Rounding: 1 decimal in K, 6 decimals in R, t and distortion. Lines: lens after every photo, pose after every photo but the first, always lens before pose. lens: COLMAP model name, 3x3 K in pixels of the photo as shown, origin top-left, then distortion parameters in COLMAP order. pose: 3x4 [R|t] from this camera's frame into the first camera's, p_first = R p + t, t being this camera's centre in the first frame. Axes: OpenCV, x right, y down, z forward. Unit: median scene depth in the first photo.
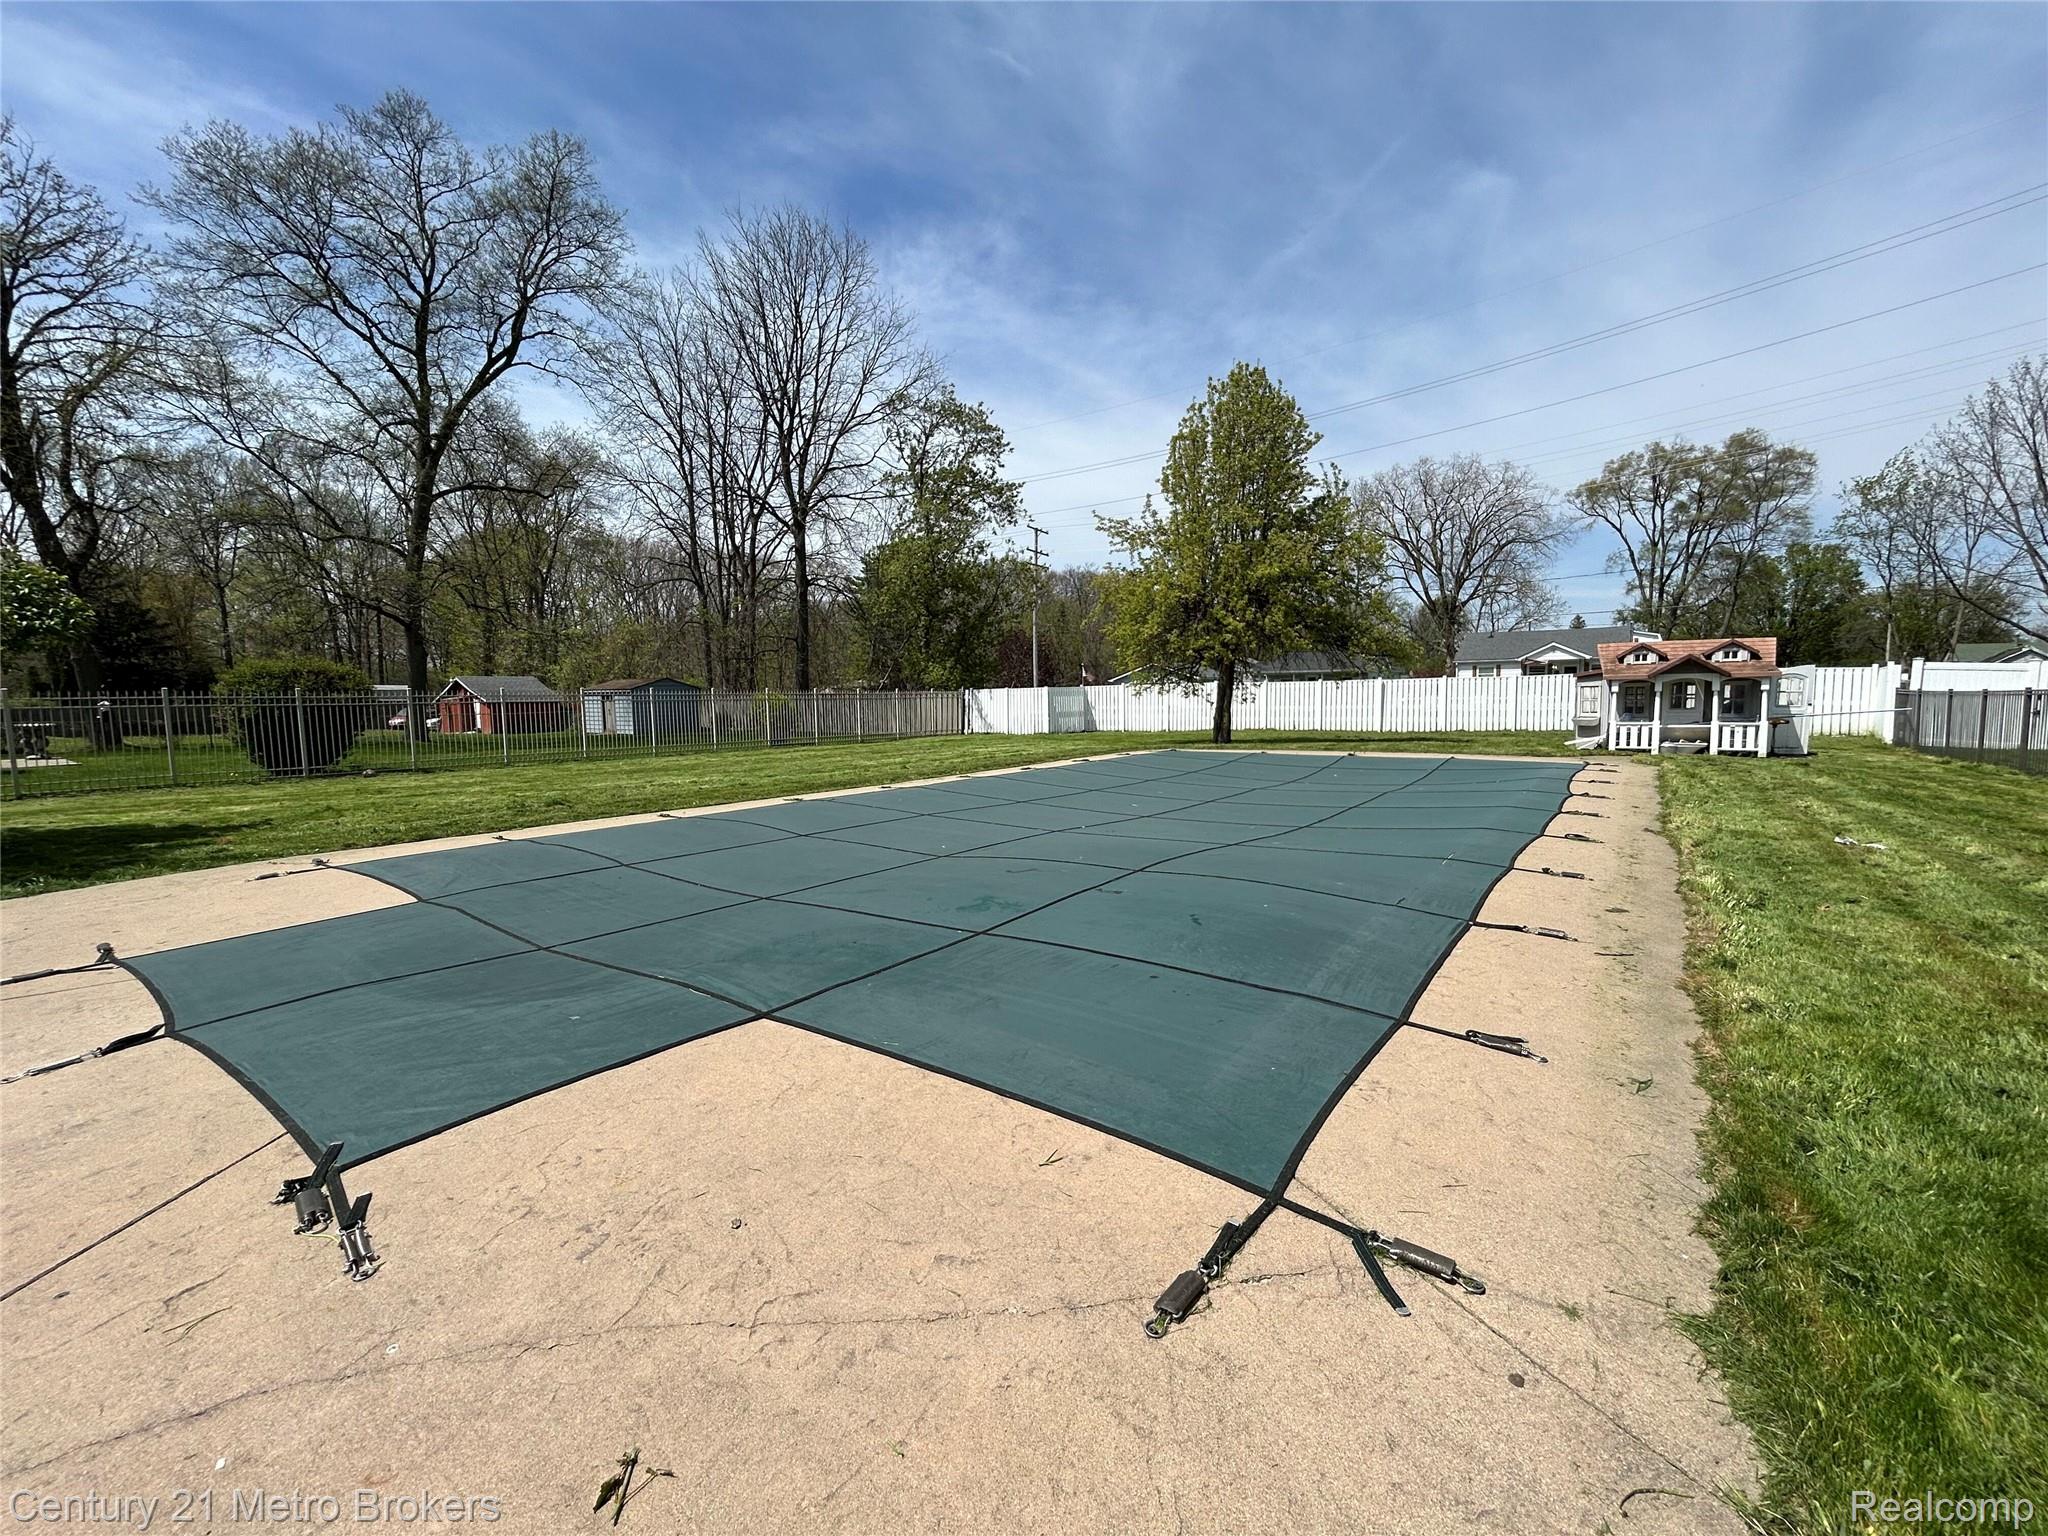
lens RADIAL K [[829.6, 0, 1012.7], [0, 829.6, 766.7], [0, 0, 1]] dist [0.000608, 0.000023]
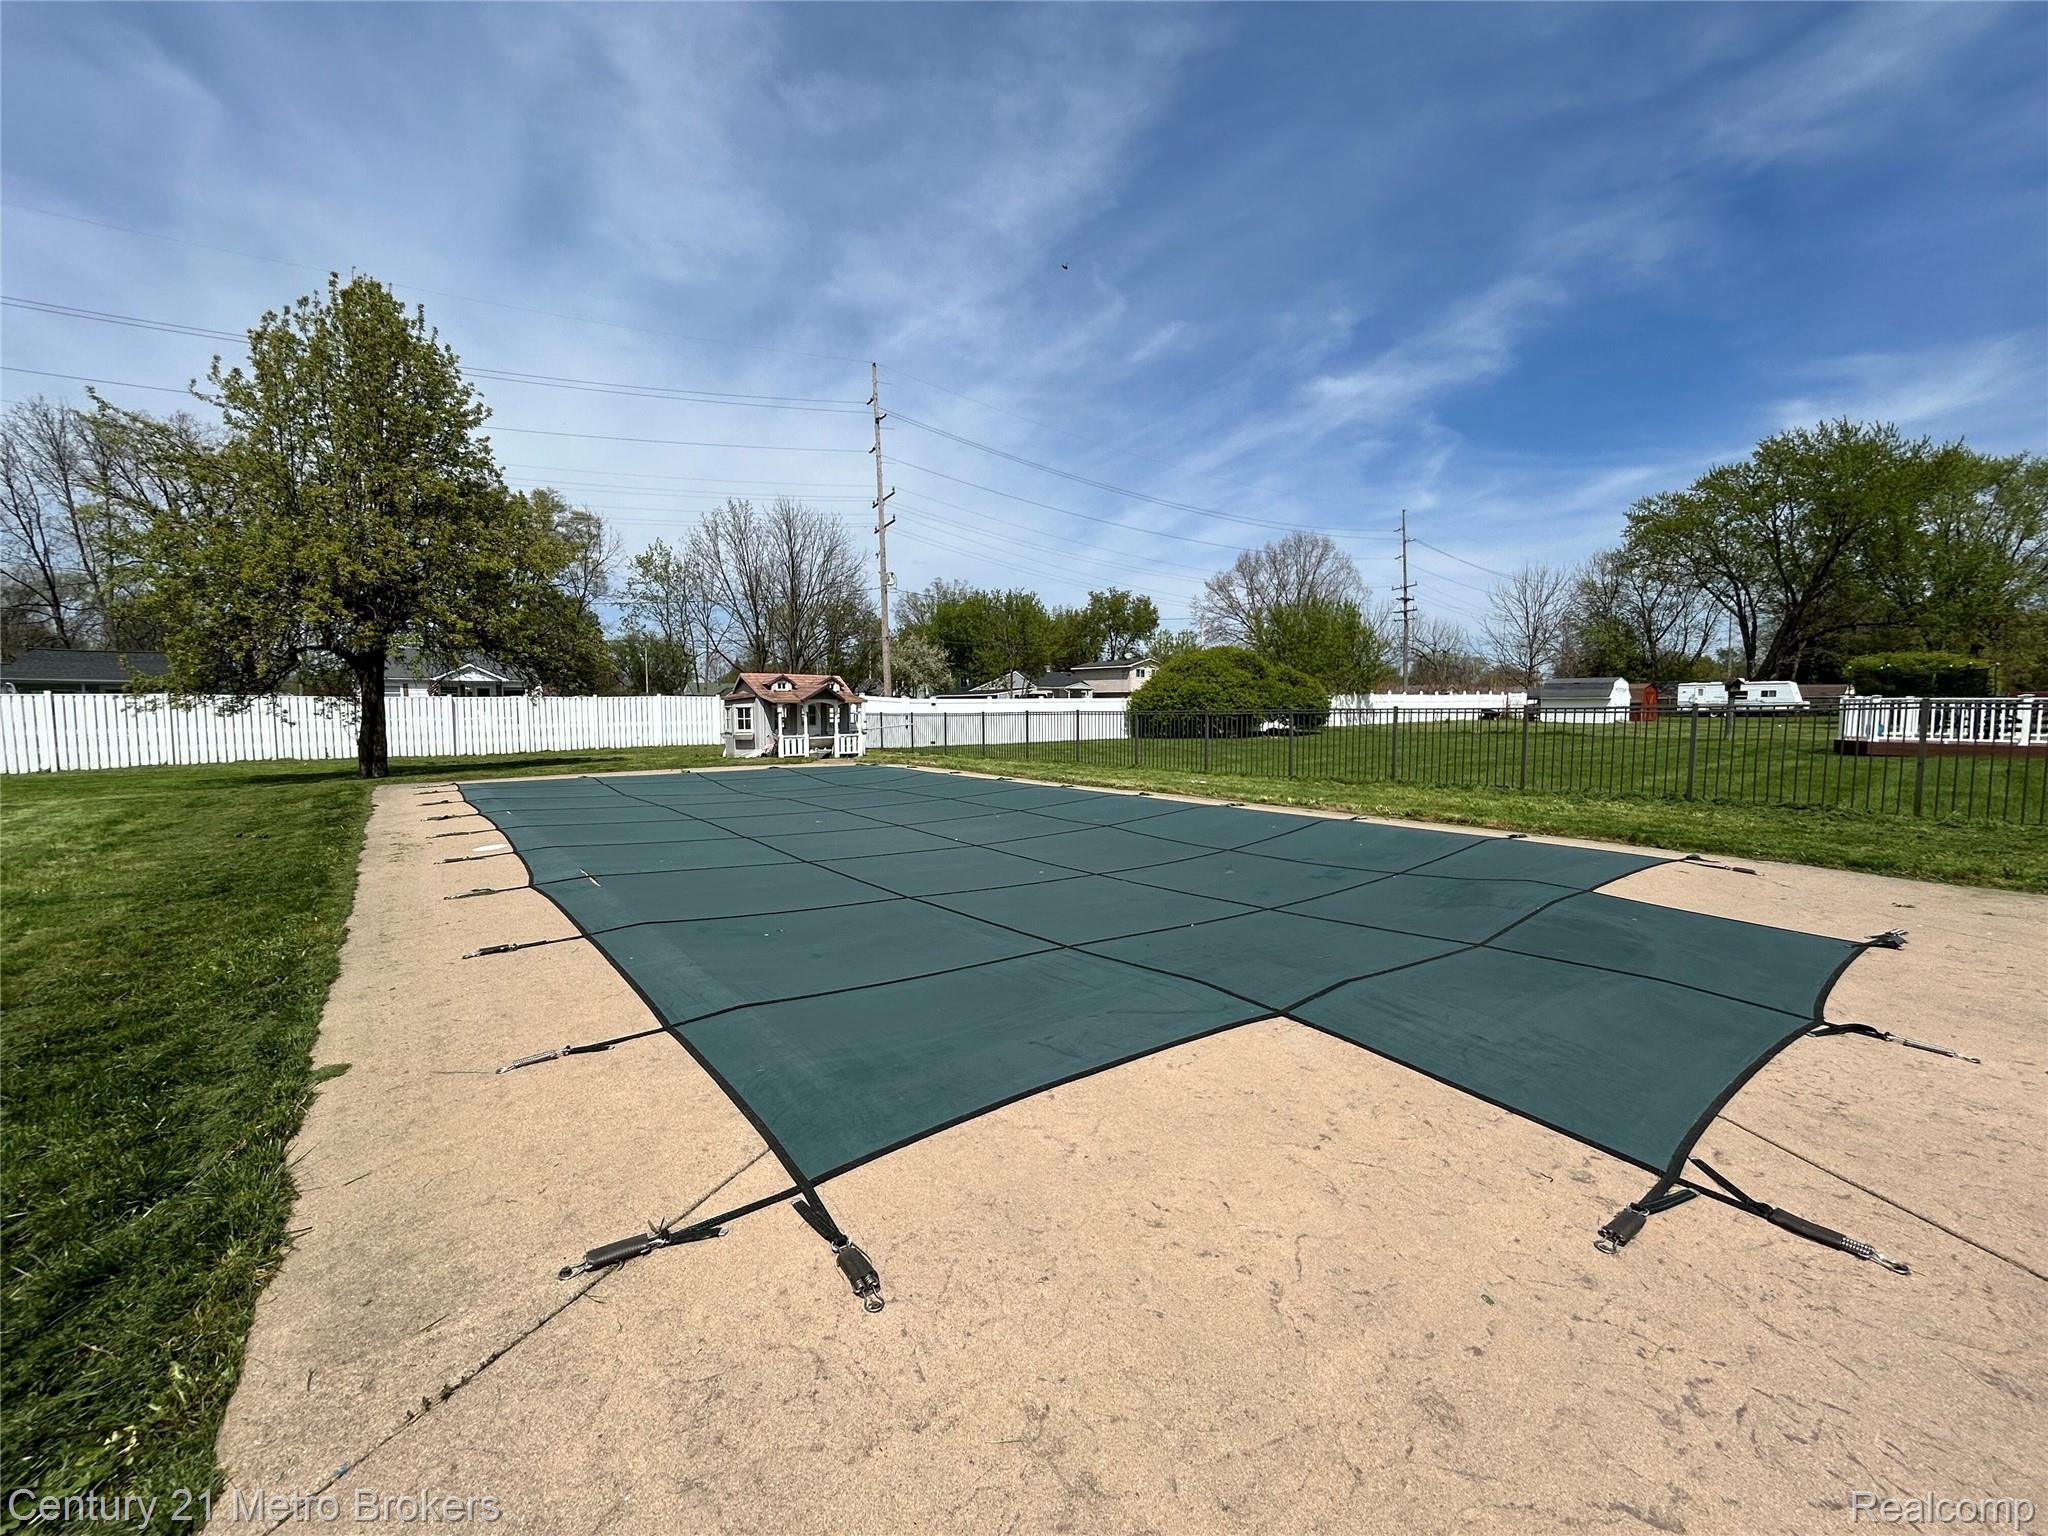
lens RADIAL K [[829.6, 0, 1012.7], [0, 829.6, 766.7], [0, 0, 1]] dist [0.000608, 0.000023]
pose [[0.283423, -0.055120, 0.957410, -0.343493], [0.080997, 0.996155, 0.033374, -0.016511], [-0.955568, 0.068089, 0.286797, 0.249580]]
